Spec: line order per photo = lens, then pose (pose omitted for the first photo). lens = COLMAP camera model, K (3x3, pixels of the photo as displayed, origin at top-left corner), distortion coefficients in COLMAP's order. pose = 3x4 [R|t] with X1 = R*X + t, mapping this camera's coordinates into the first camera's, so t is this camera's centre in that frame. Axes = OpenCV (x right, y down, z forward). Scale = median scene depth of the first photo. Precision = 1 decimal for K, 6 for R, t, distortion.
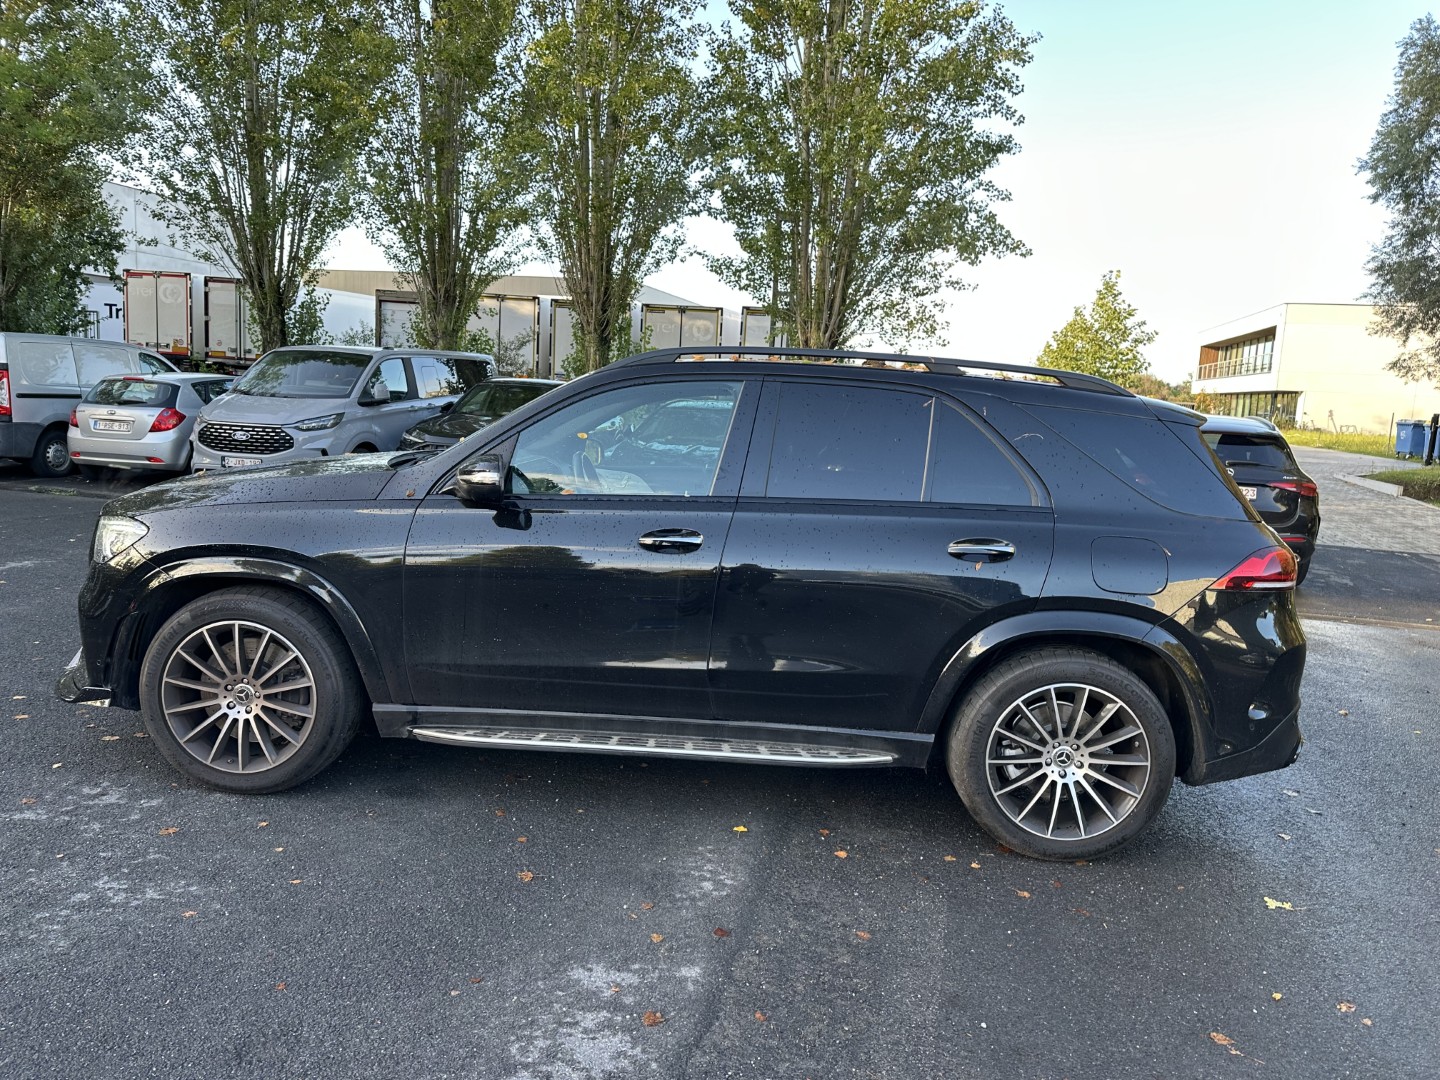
lens RADIAL K [[1022.8, 0, 711.0], [0, 1022.8, 536.8], [0, 0, 1]] dist [0.015381, -0.019464]
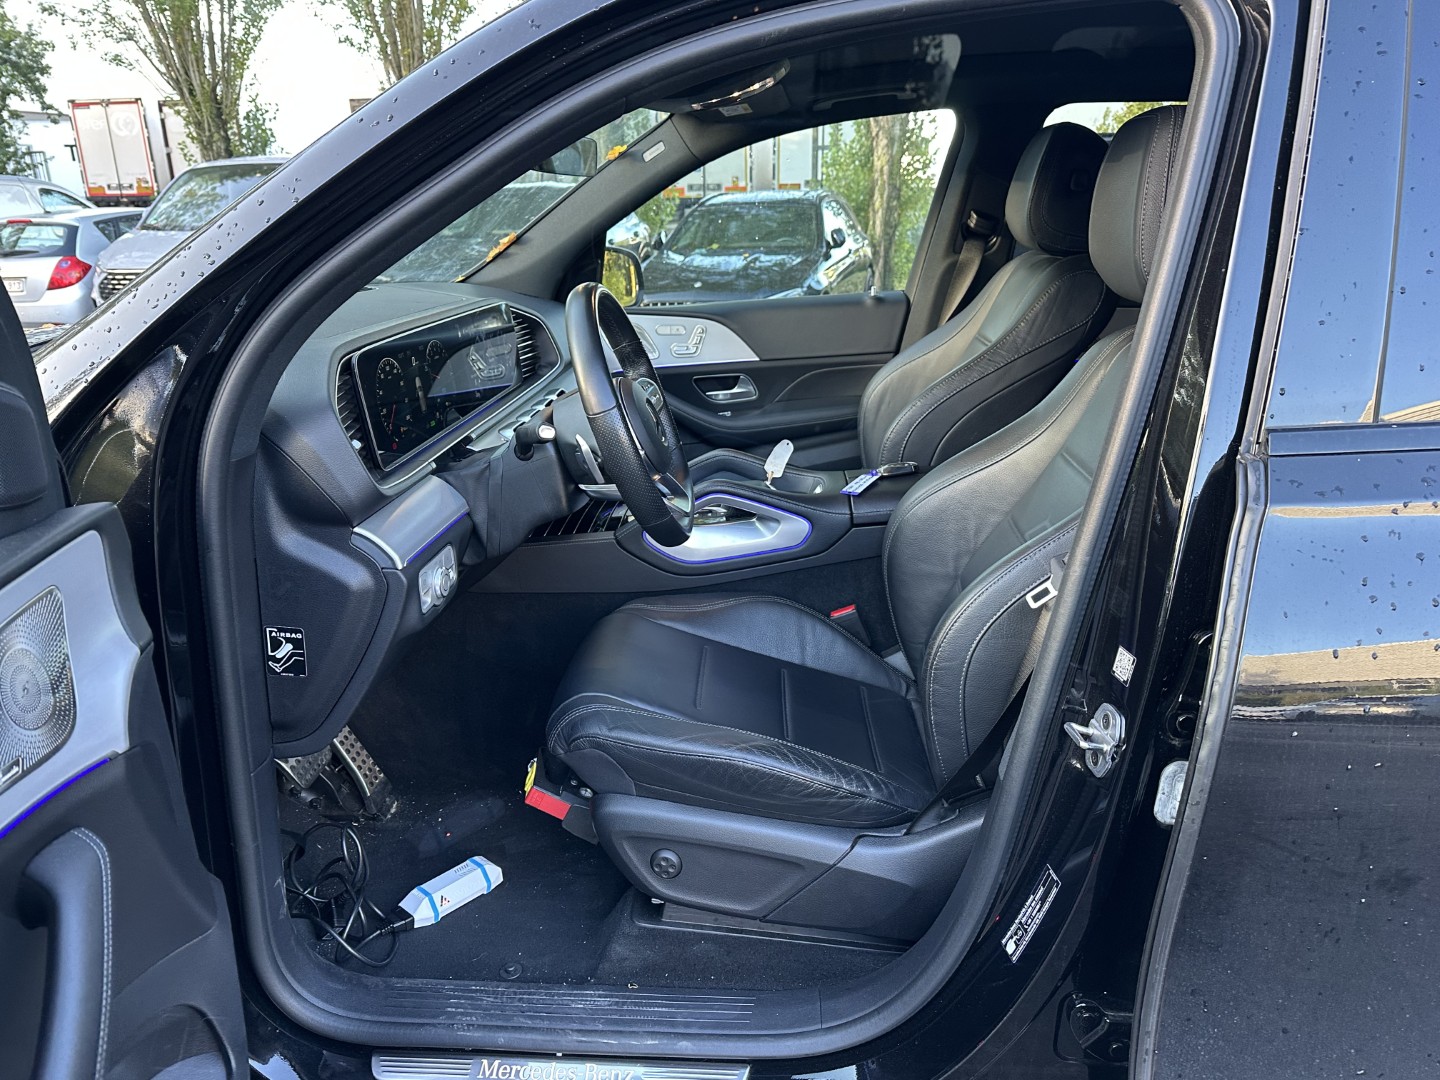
lens RADIAL K [[1022.8, 0, 715.9], [0, 1022.8, 544.2], [0, 0, 1]] dist [0.015381, -0.019464]
pose [[0.997206, -0.065191, -0.036460, -0.017483], [0.070756, 0.980851, 0.181451, -0.012383], [0.023933, -0.183524, 0.982724, 0.143096]]
